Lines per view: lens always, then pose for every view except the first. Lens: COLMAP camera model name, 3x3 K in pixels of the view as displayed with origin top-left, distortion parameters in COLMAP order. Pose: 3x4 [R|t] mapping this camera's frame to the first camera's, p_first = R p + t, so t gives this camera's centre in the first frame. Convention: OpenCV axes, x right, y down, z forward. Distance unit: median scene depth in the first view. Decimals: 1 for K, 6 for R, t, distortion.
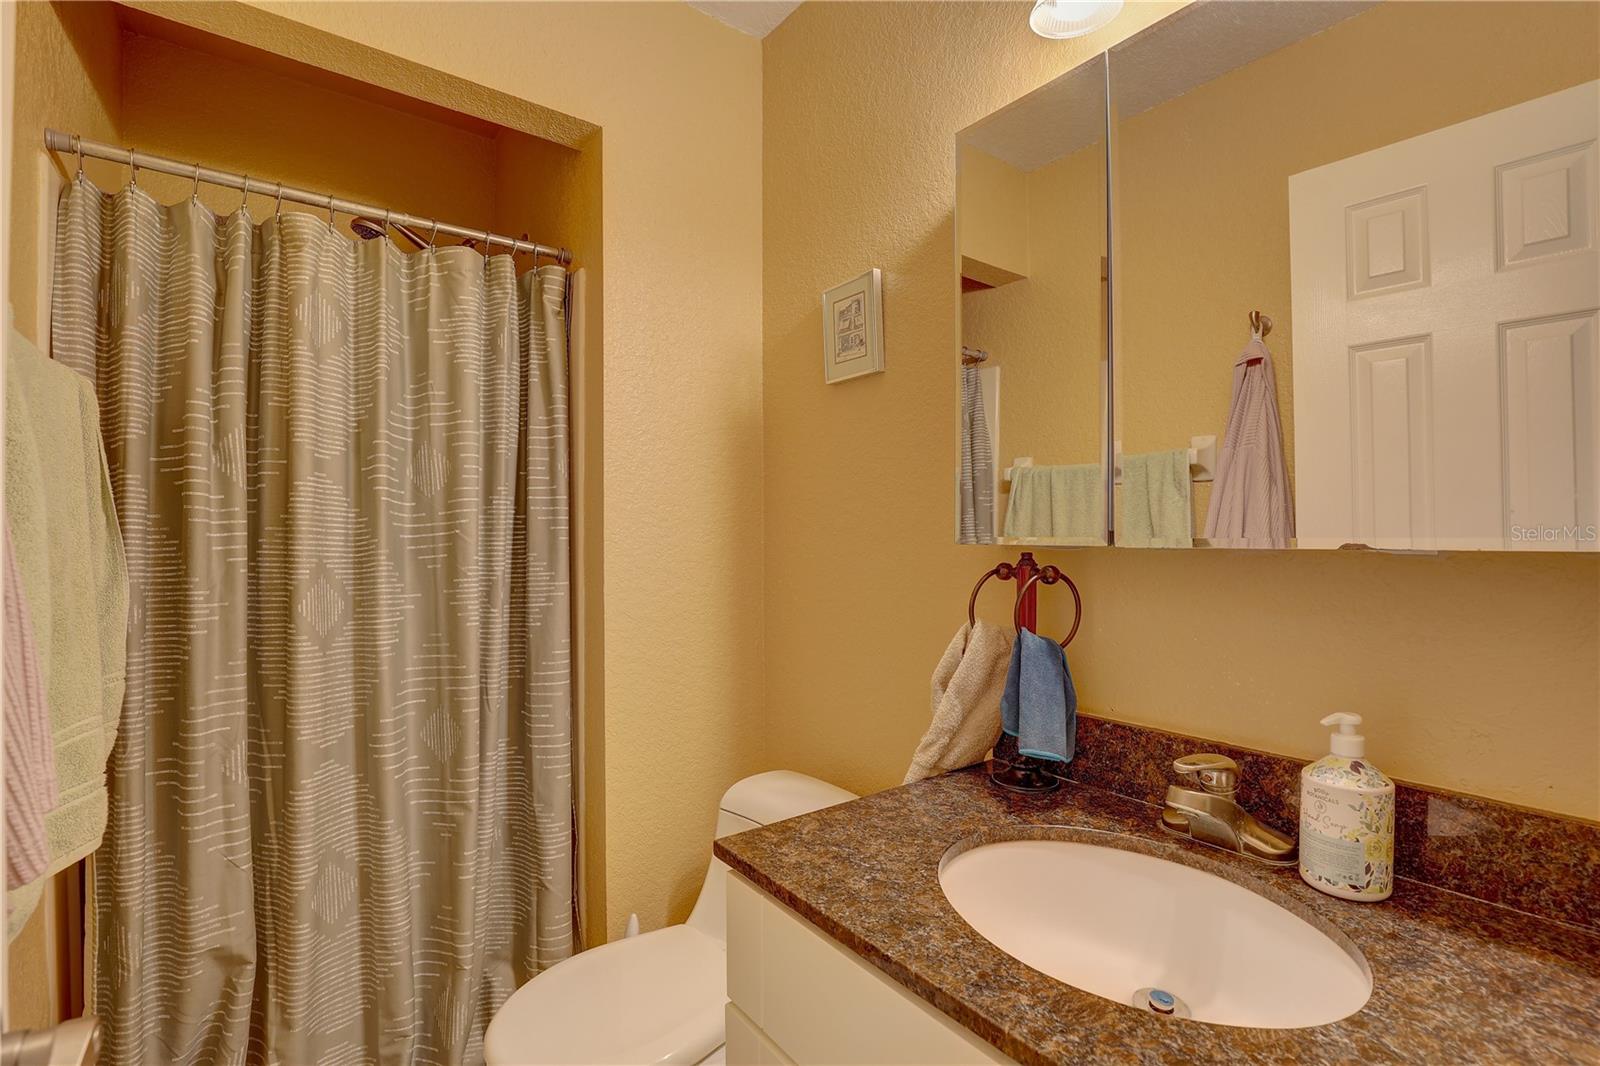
lens RADIAL K [[733.0, 0, 800.0], [0, 733.0, 533.0], [0, 0, 1]] dist [-0.003008, -0.000687]
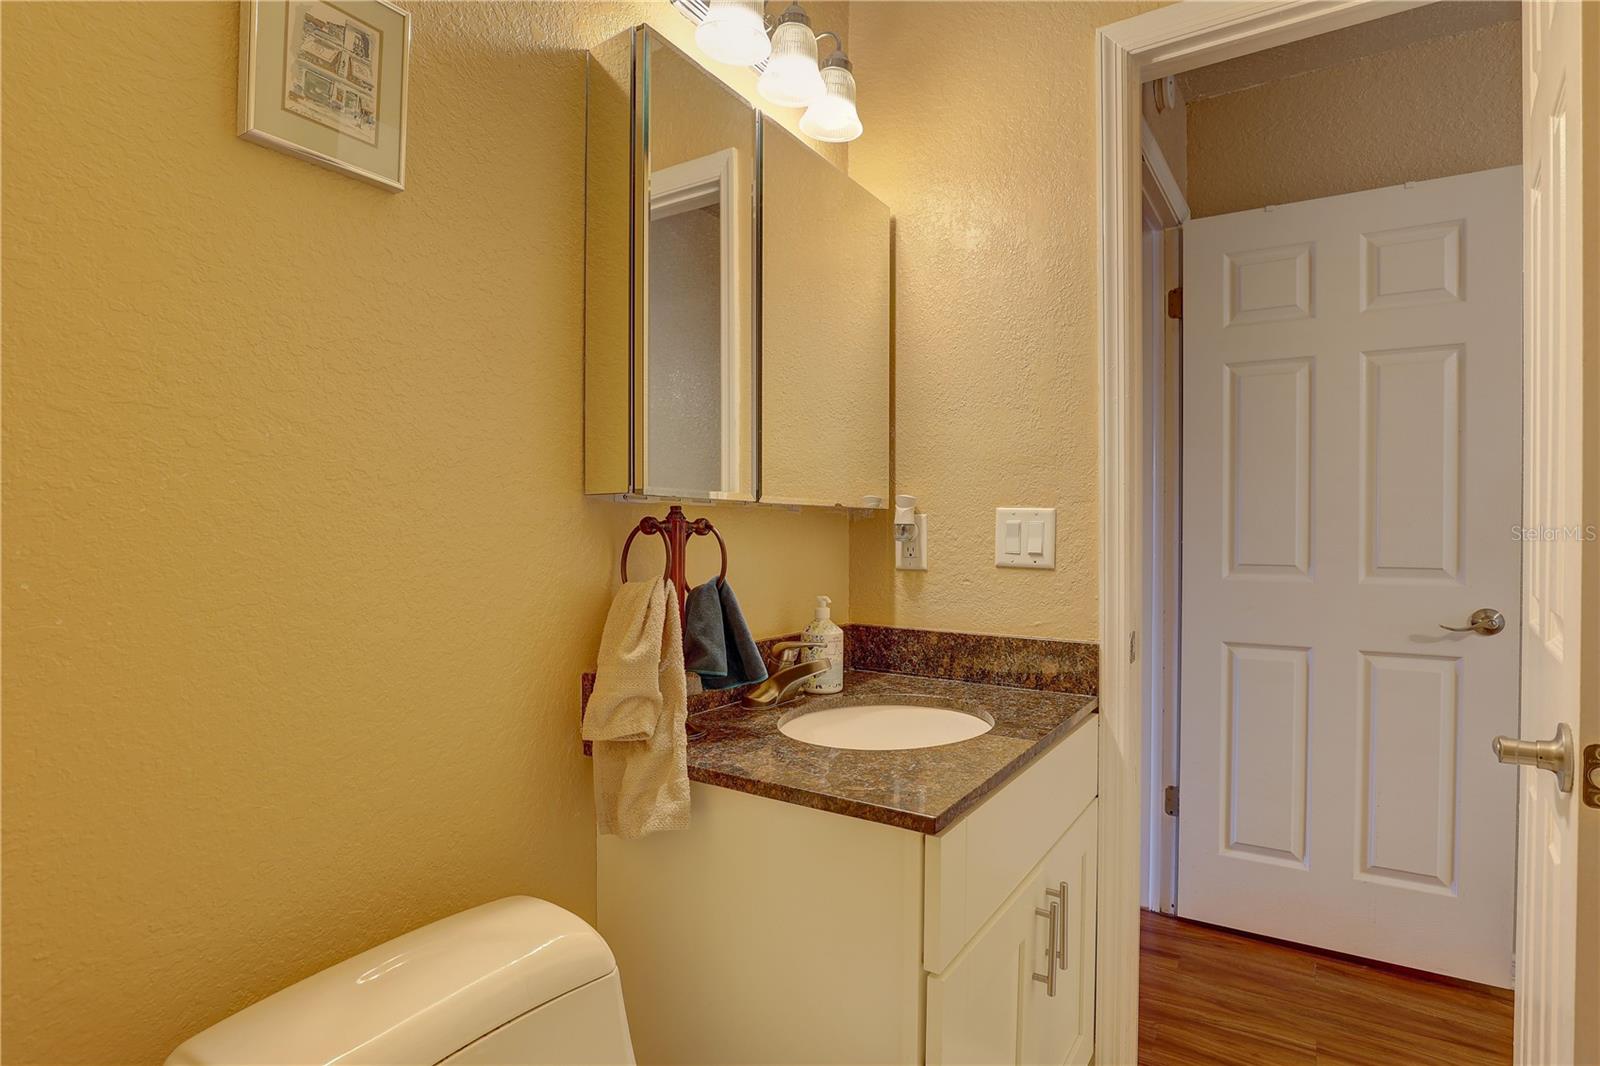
lens RADIAL K [[828.5, 0, 800.0], [0, 828.5, 533.0], [0, 0, 1]] dist [-0.000060, 0.000091]
pose [[-0.350073, 0.004910, 0.936709, -0.853978], [-0.003998, 0.999969, -0.006735, 0.073901], [-0.936714, -0.006103, -0.350043, 1.287707]]
